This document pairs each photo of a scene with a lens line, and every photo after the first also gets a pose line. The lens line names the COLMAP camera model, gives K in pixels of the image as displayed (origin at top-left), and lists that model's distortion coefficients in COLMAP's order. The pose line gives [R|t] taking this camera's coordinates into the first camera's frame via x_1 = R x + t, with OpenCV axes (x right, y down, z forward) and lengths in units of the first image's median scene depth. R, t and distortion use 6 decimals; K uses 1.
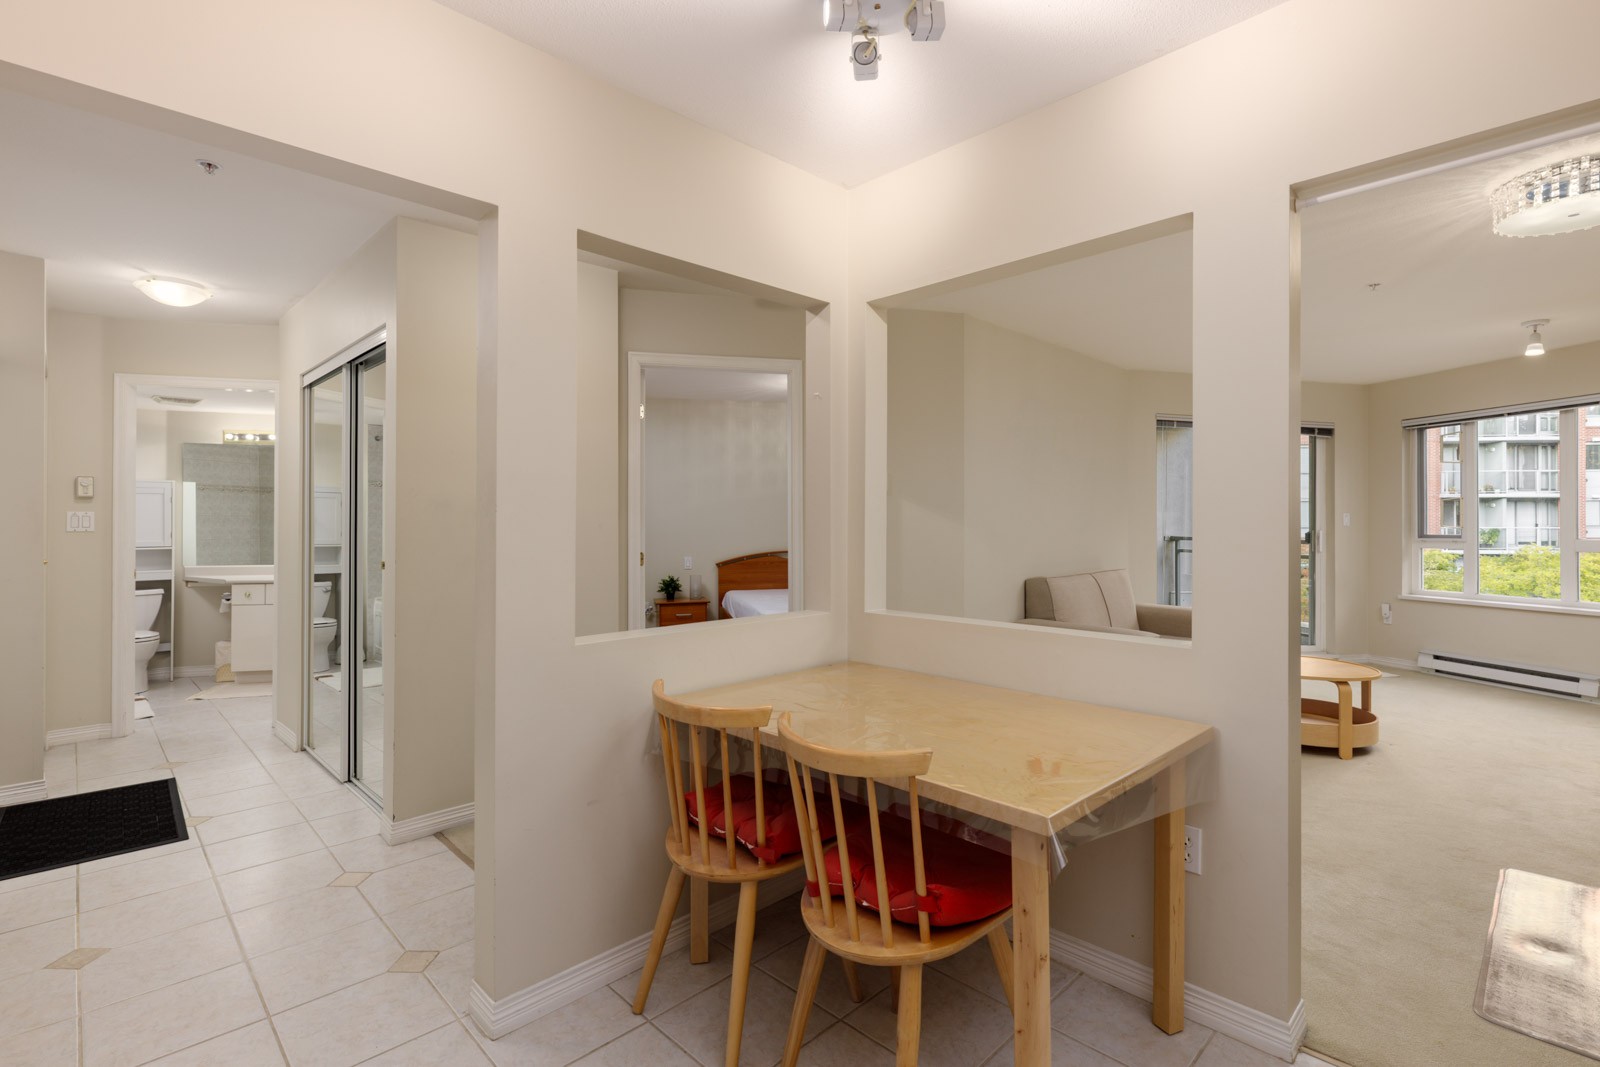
lens RADIAL K [[752.0, 0, 798.4], [0, 752.0, 523.1], [0, 0, 1]] dist [0.006566, 0.000774]
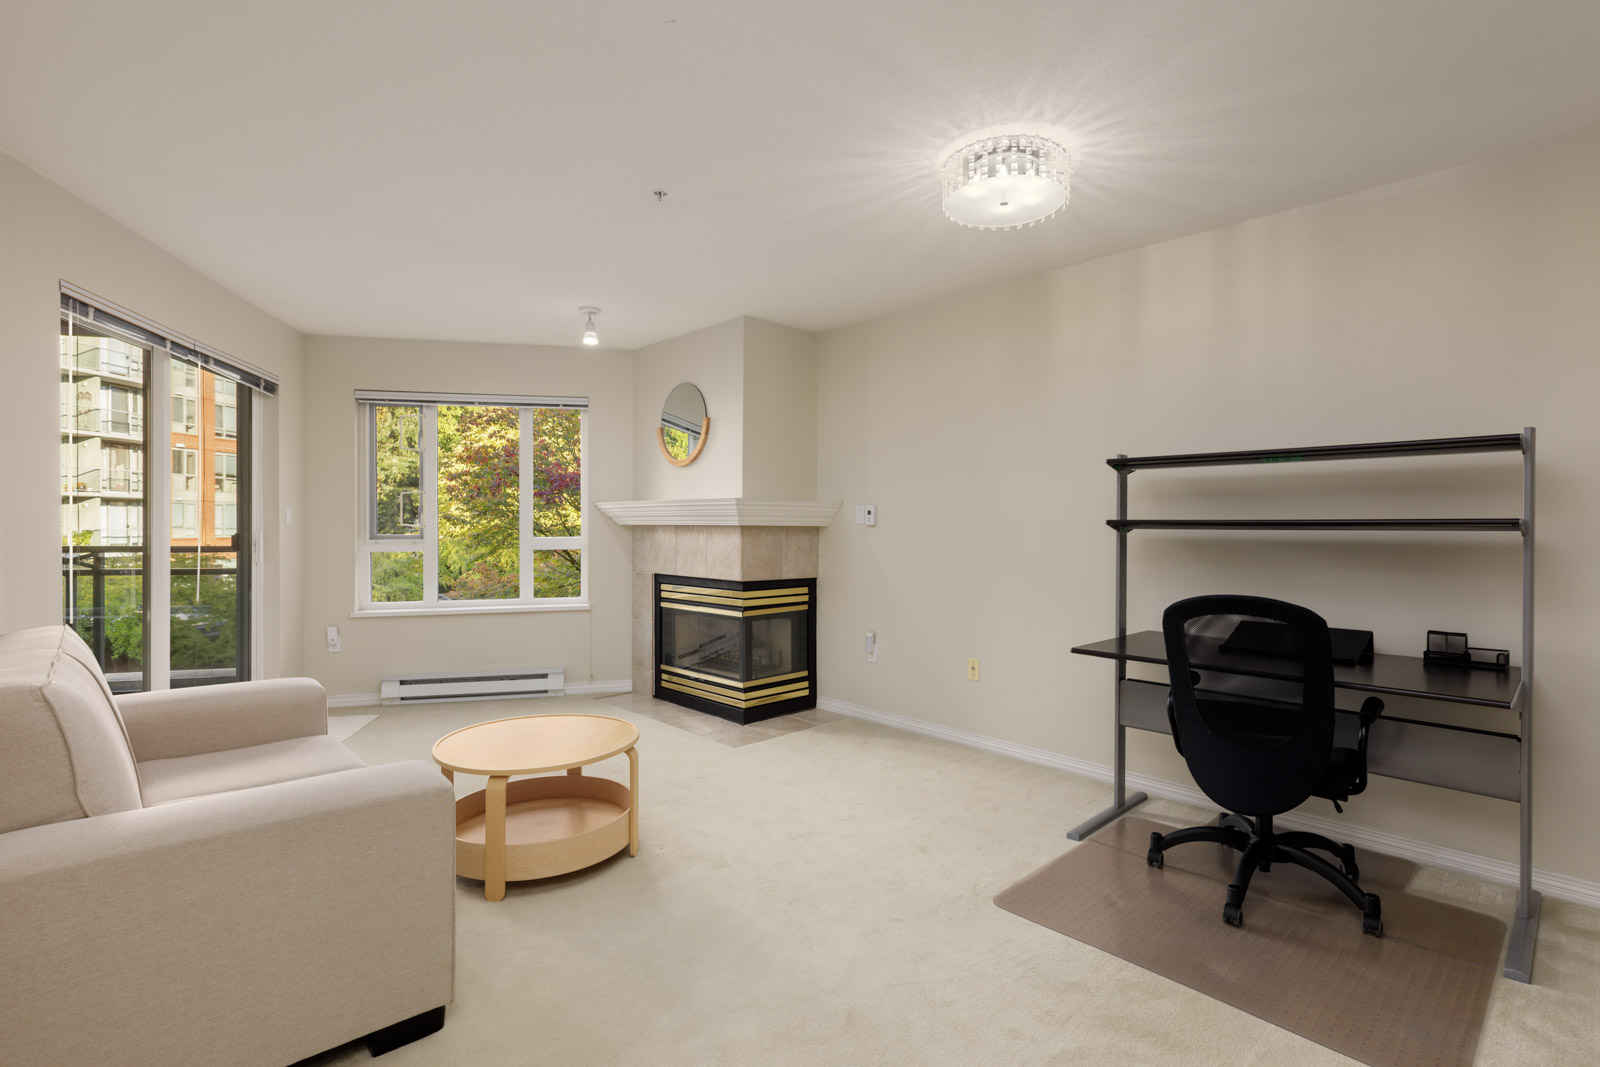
lens RADIAL K [[752.0, 0, 801.7], [0, 752.0, 529.4], [0, 0, 1]] dist [0.006566, 0.000774]
pose [[0.010423, -0.004220, 0.999937, 0.019295], [-0.001781, 0.999989, 0.004239, 0.004698], [-0.999944, -0.001825, 0.010415, 0.521316]]
